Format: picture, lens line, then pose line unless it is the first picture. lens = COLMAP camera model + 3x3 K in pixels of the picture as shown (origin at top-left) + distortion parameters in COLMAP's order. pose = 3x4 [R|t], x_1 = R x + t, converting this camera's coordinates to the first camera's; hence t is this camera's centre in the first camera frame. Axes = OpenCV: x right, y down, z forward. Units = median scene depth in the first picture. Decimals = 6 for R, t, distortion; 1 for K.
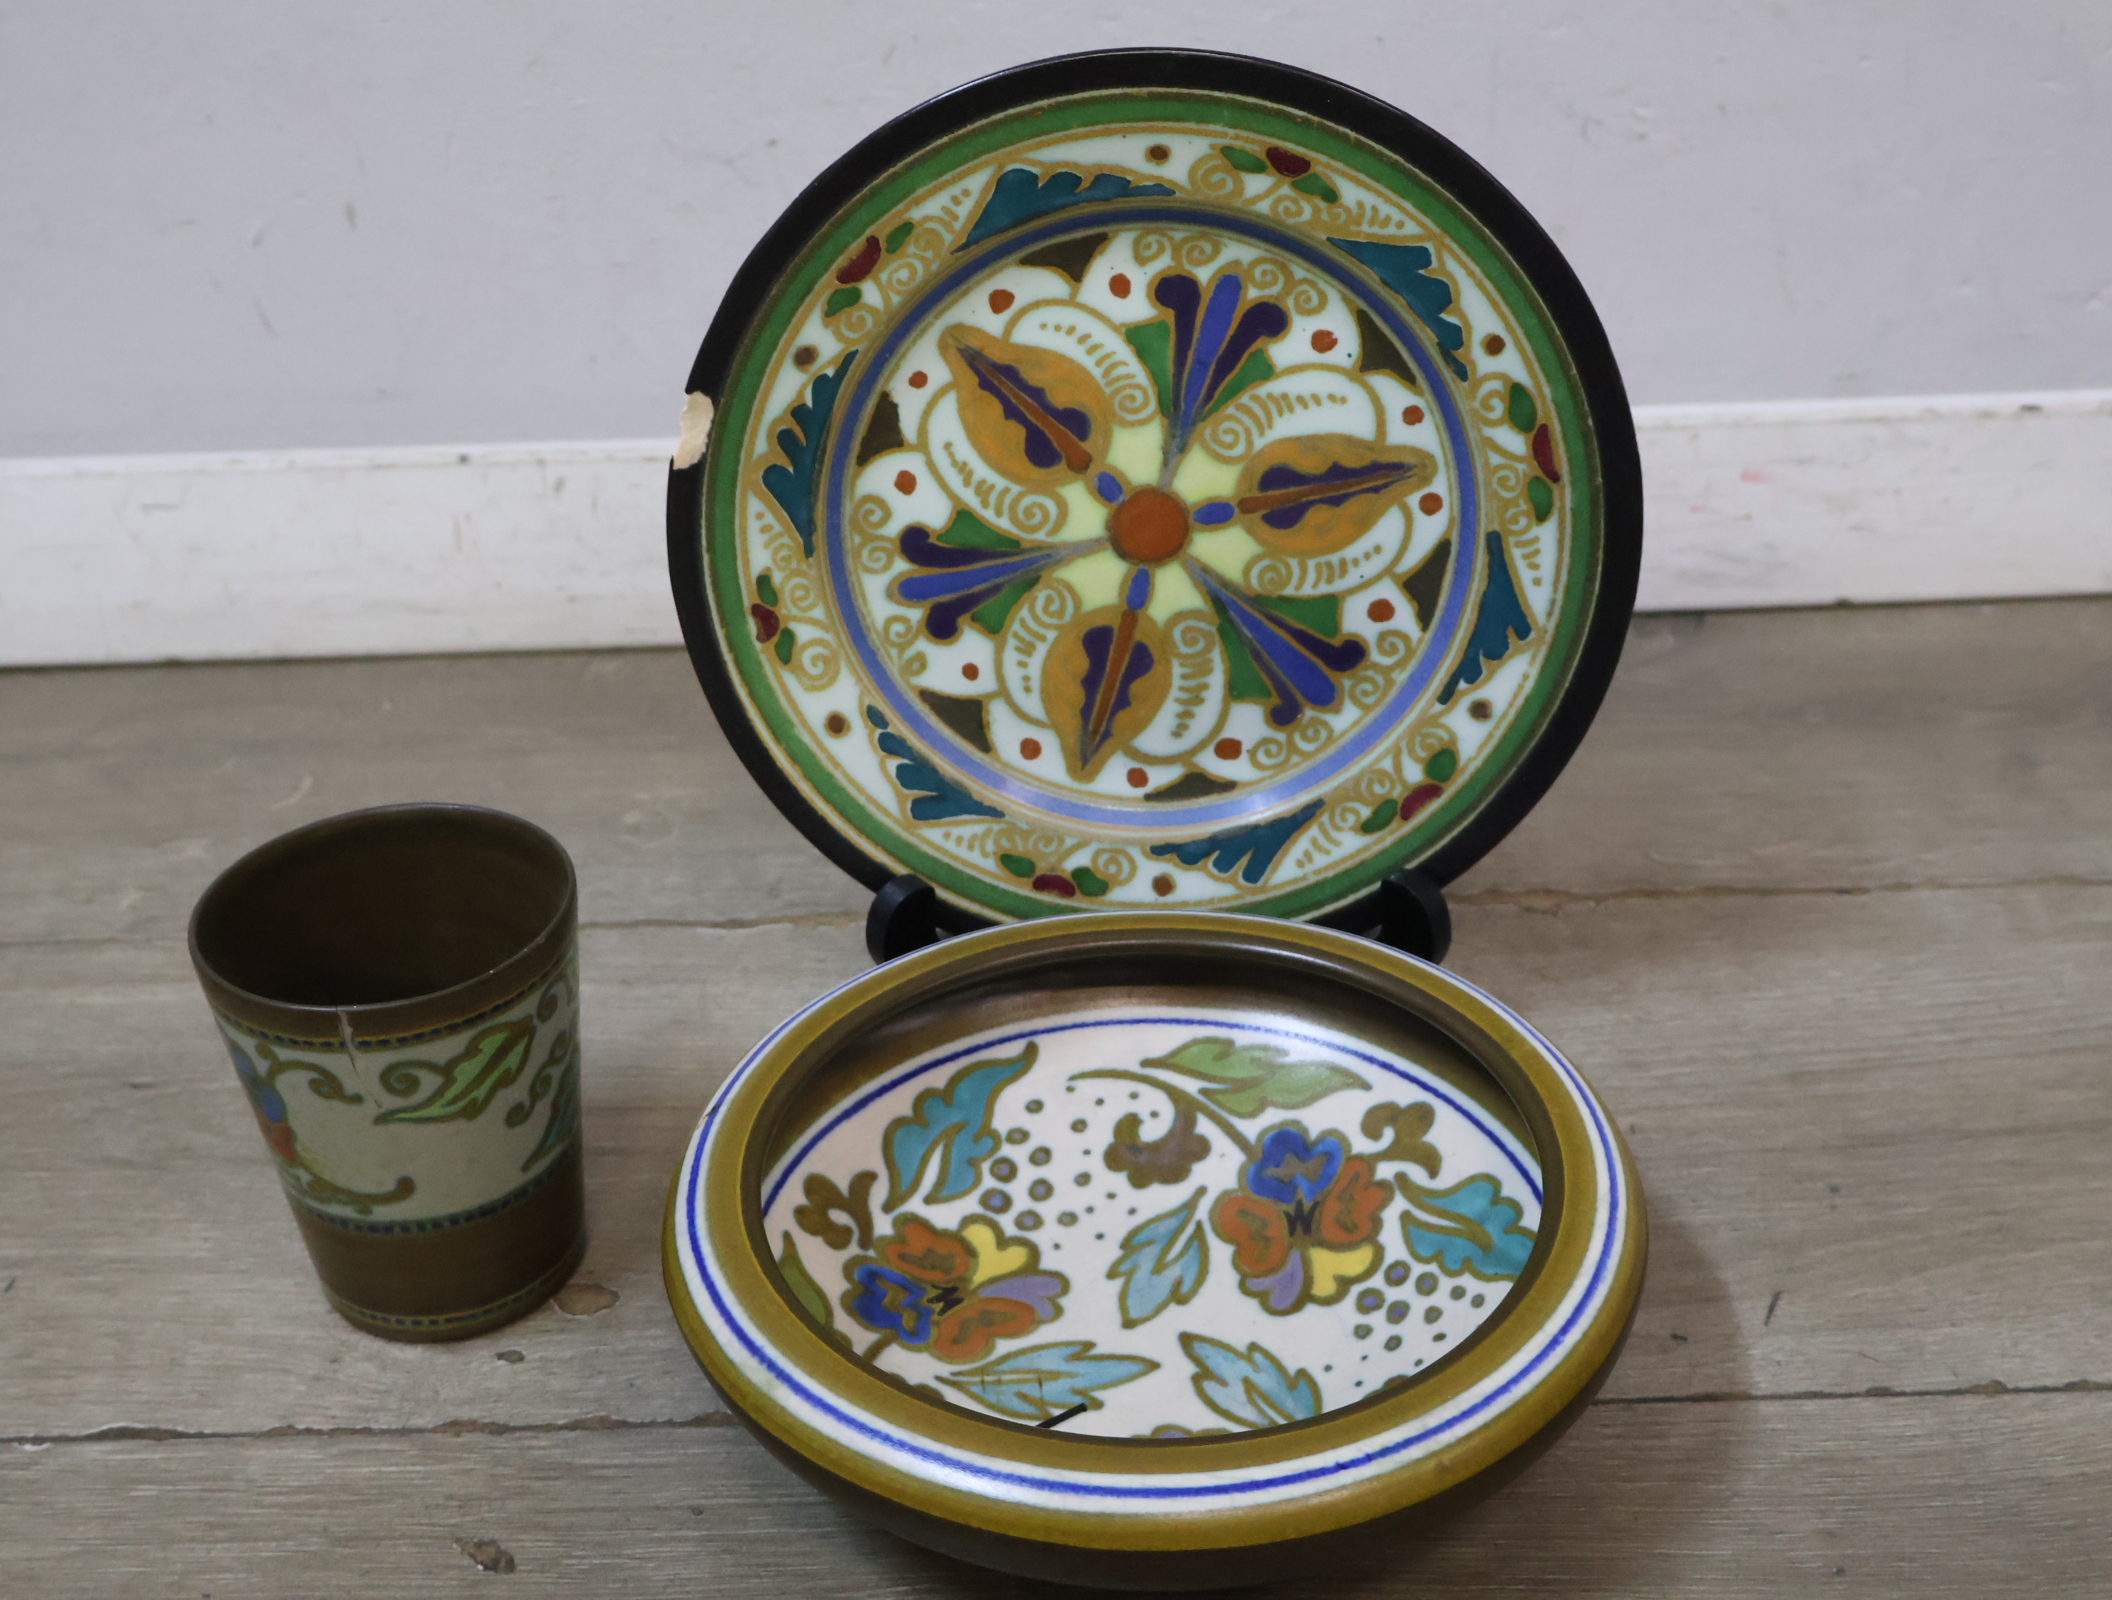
lens RADIAL K [[2621.4, 0, 1046.4], [0, 2621.4, 802.0], [0, 0, 1]] dist [0.003264, 0.029998]
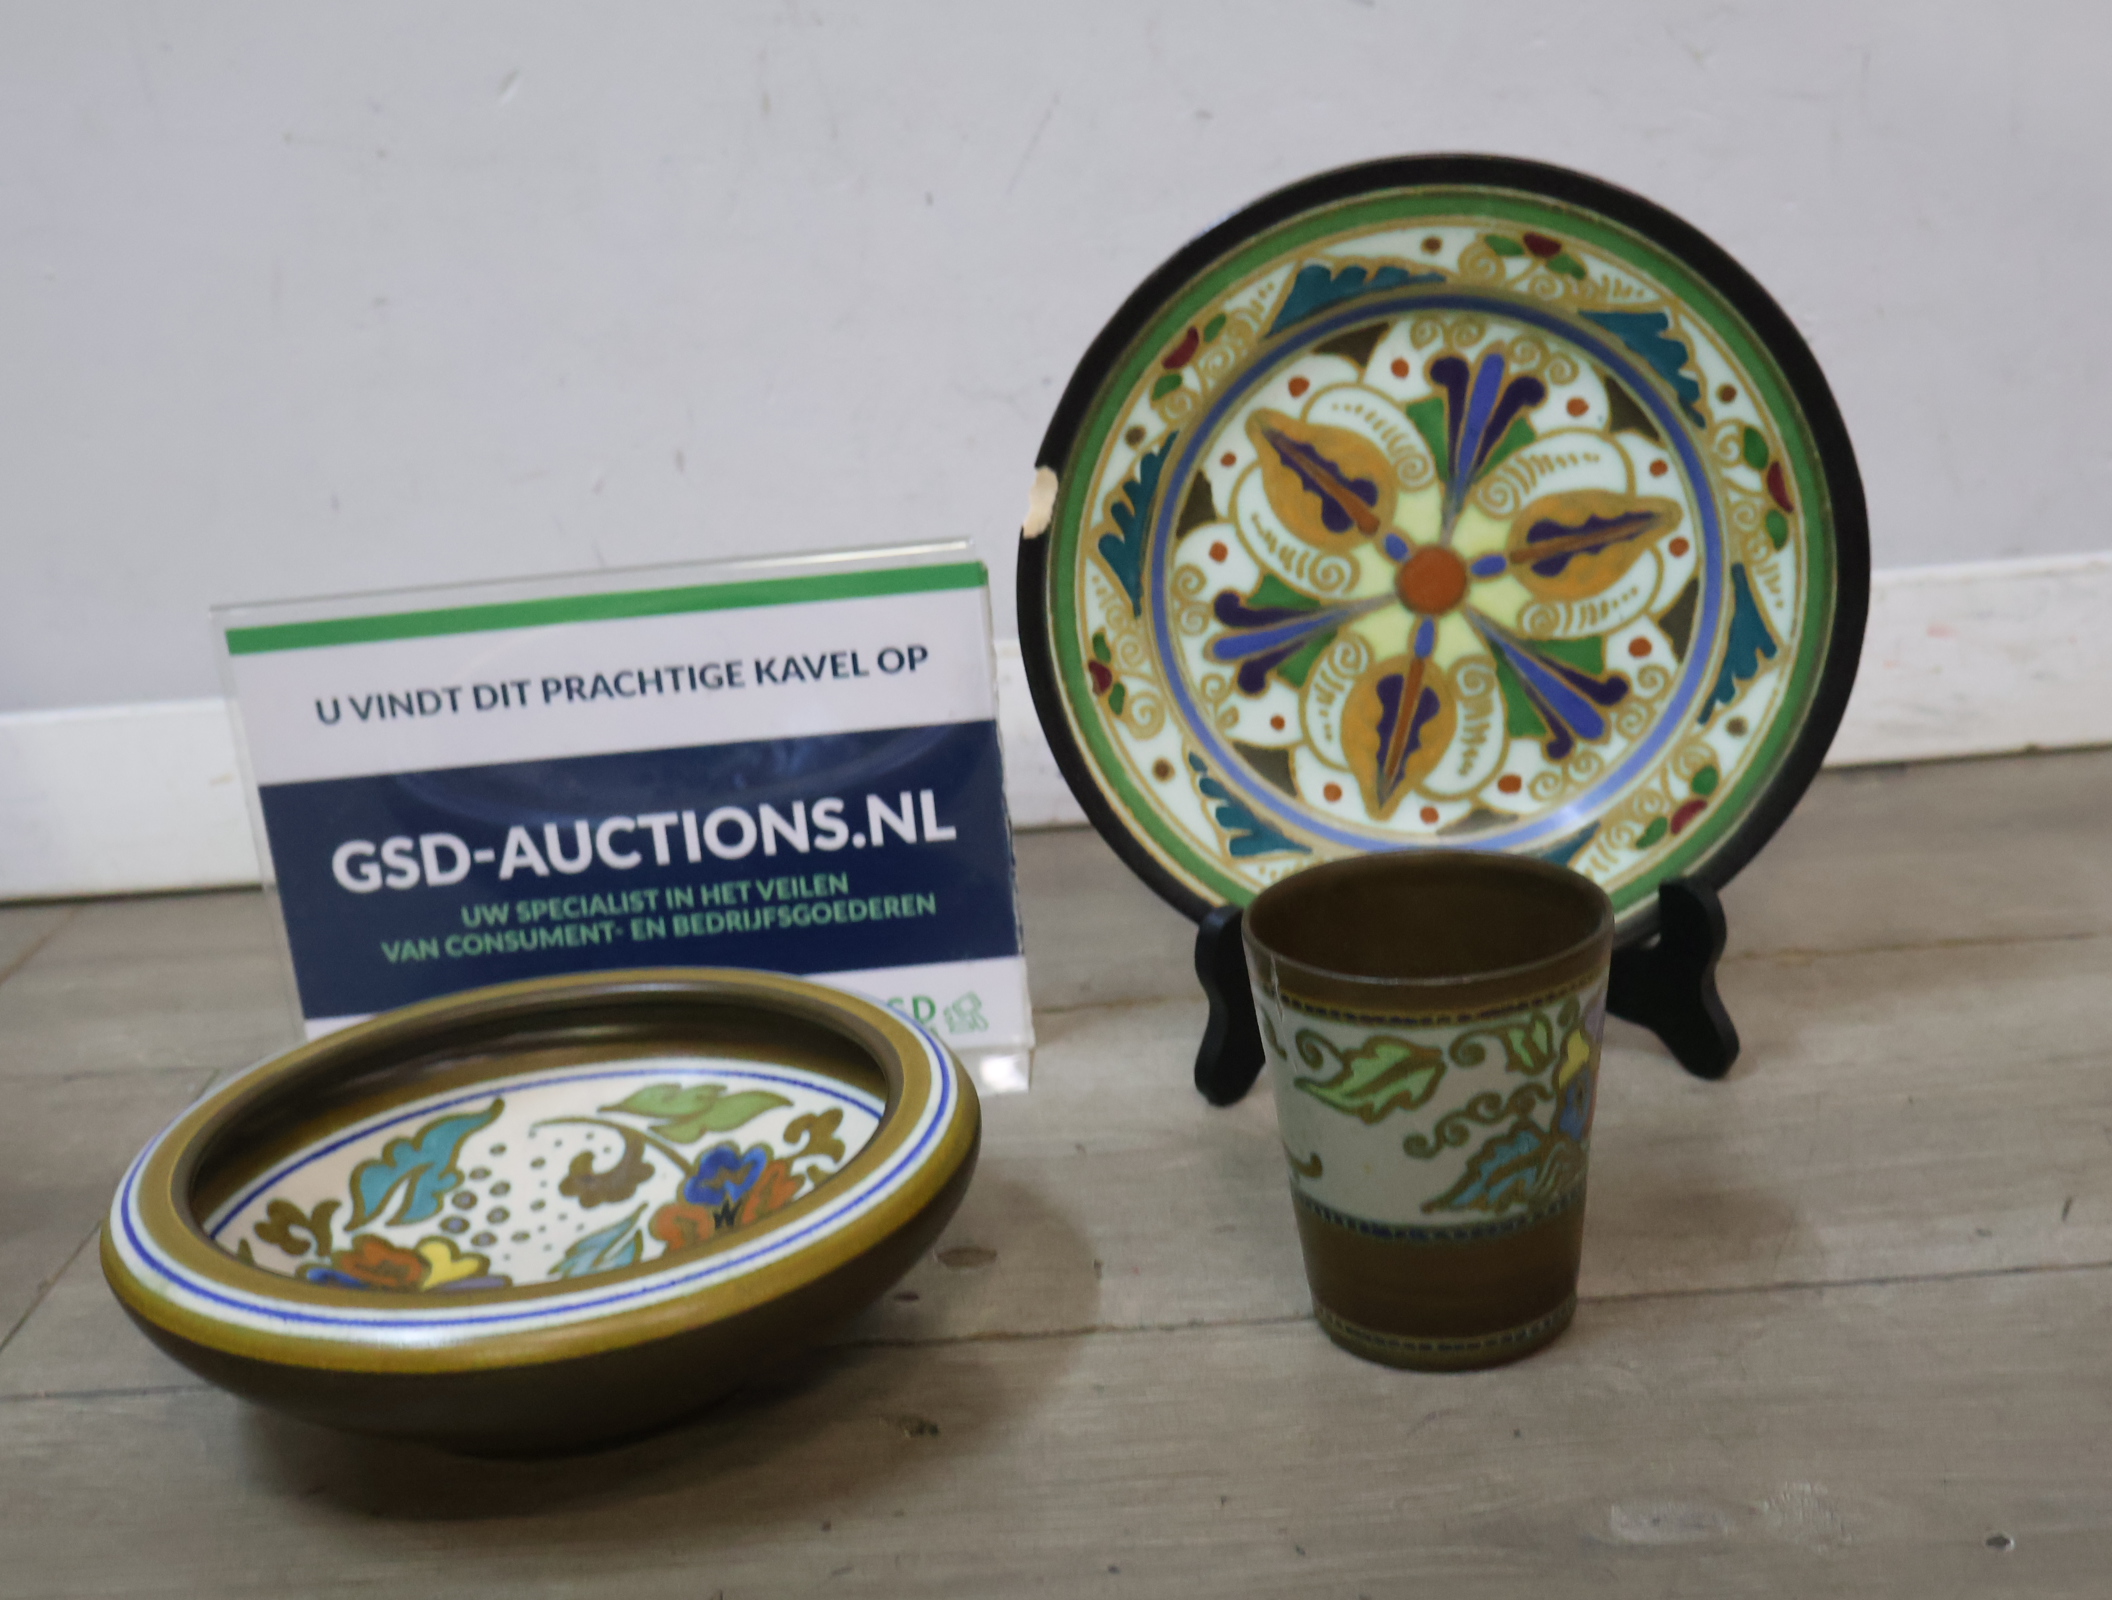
lens RADIAL K [[2621.4, 0, 1046.4], [0, 2621.4, 802.0], [0, 0, 1]] dist [0.003264, 0.029998]
pose [[0.998498, -0.040449, -0.036951, -0.092019], [0.031415, 0.975284, -0.218711, 0.238176], [0.044884, 0.217221, 0.975090, -0.107184]]
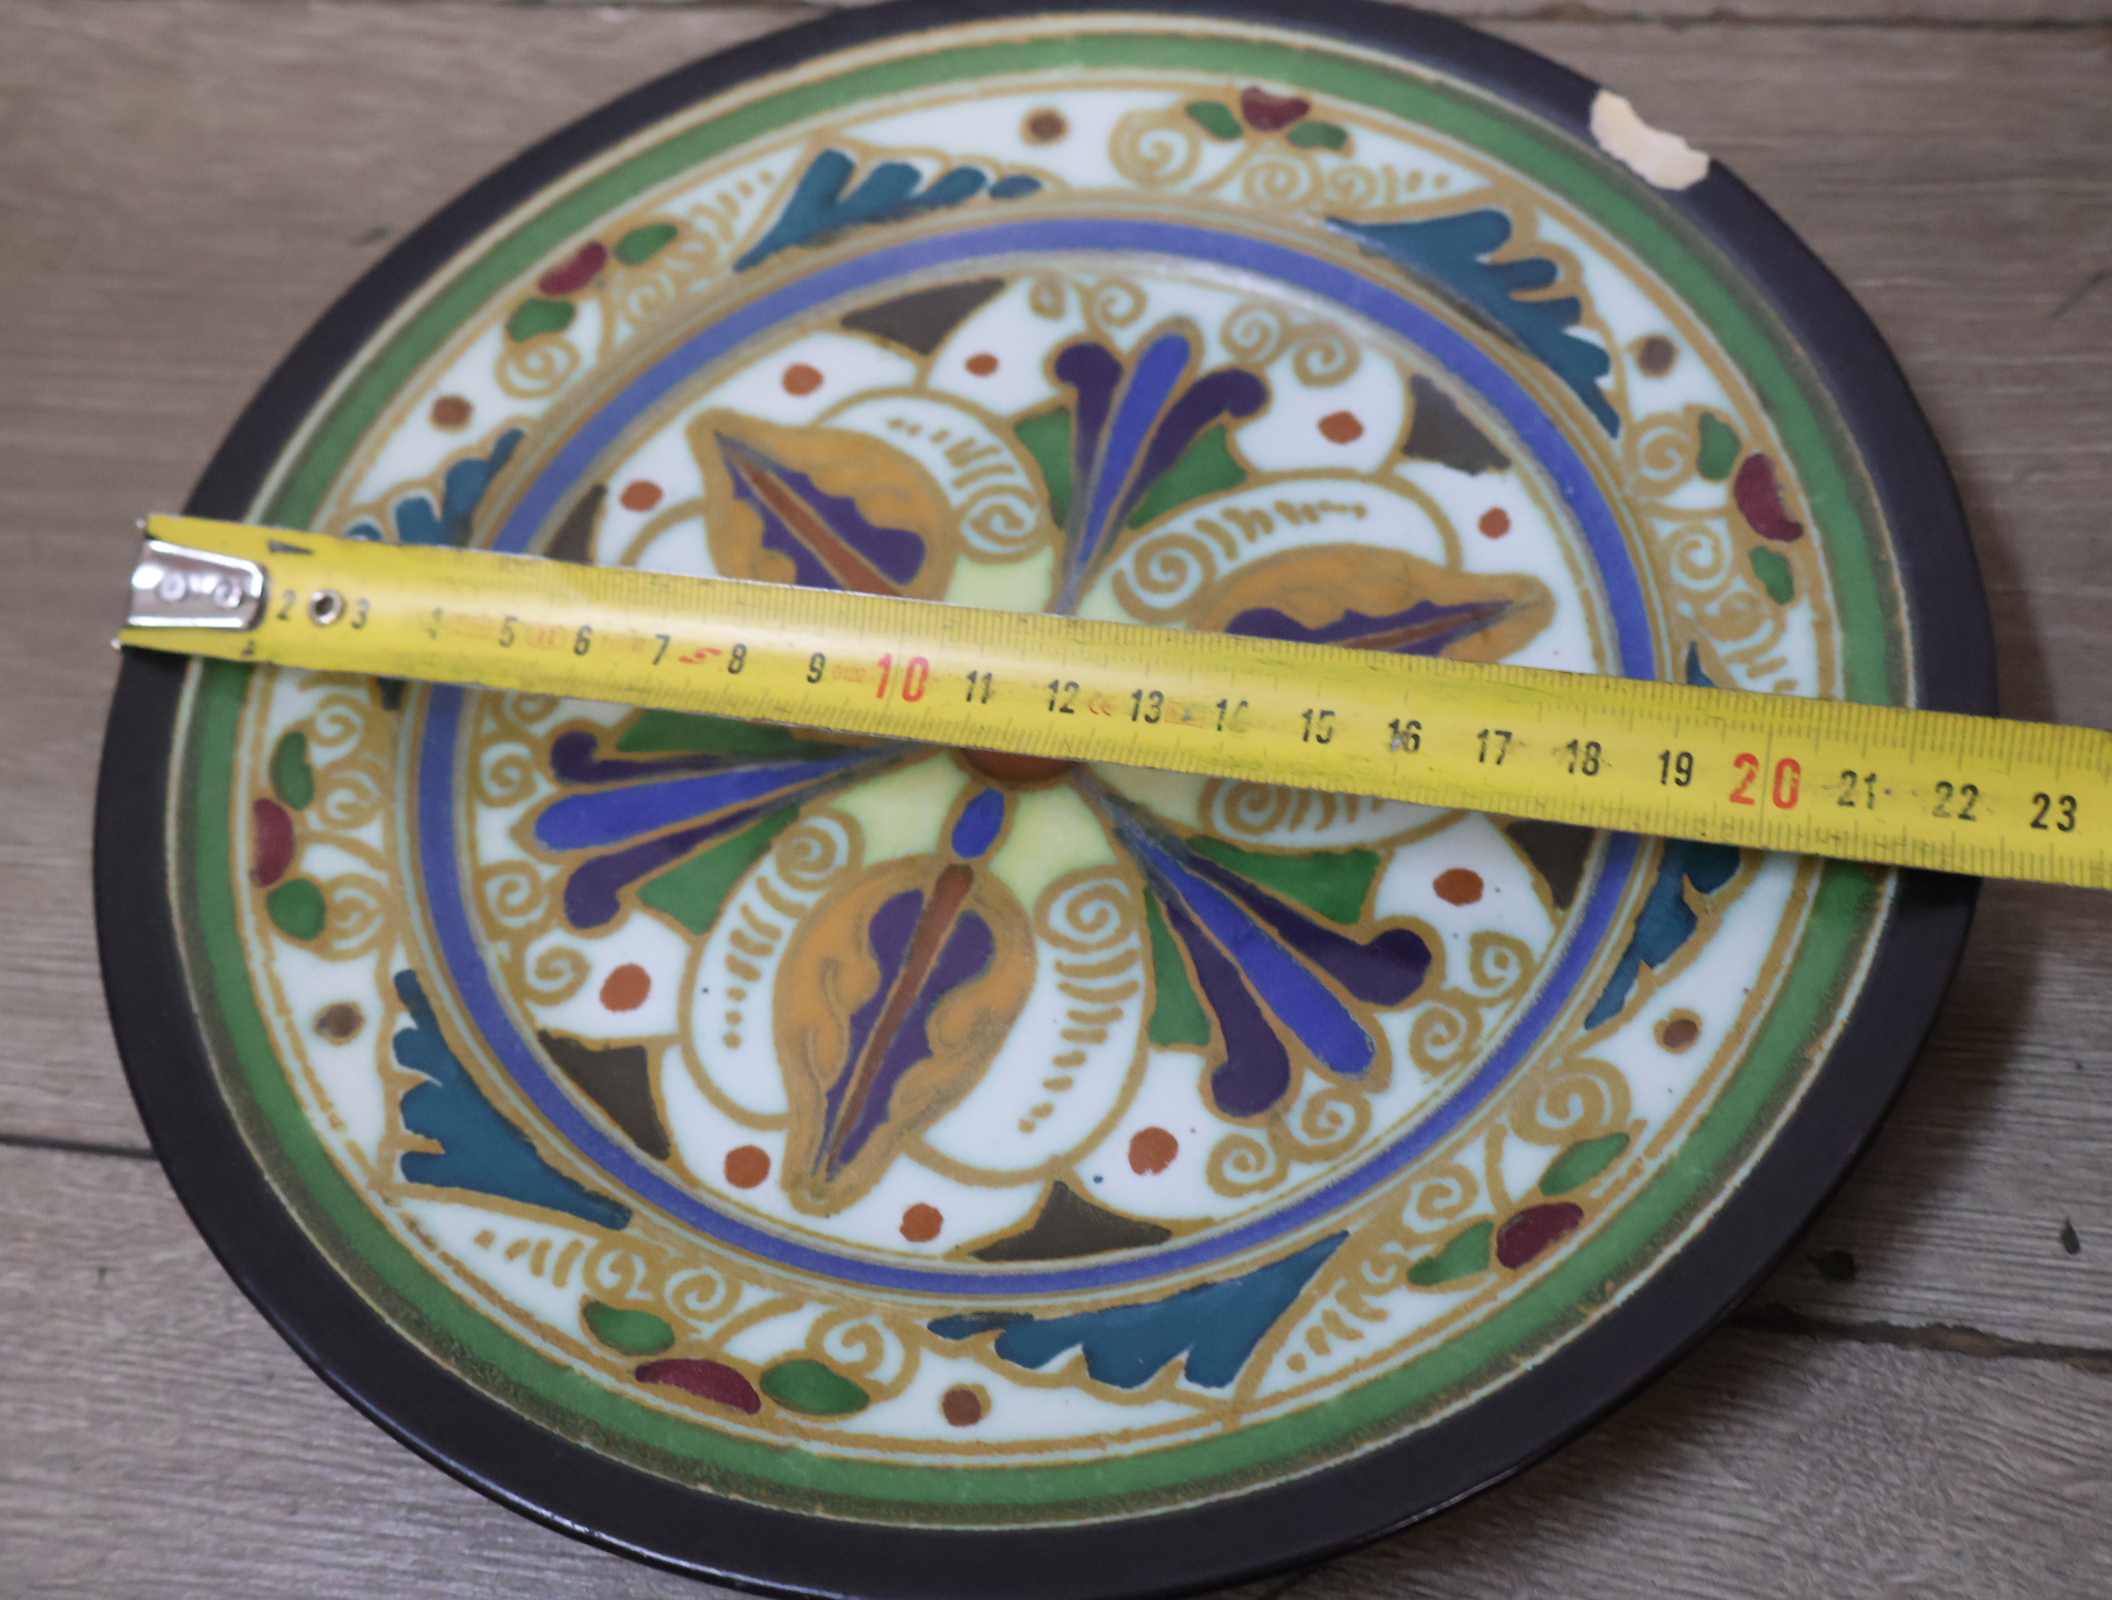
lens RADIAL K [[2621.4, 0, 1046.4], [0, 2621.4, 802.0], [0, 0, 1]] dist [0.003264, 0.029998]
pose [[-0.562972, 0.770262, -0.299599, 0.210322], [-0.801132, -0.597673, -0.031209, -0.102854], [-0.203101, 0.222449, 0.953555, 0.506839]]
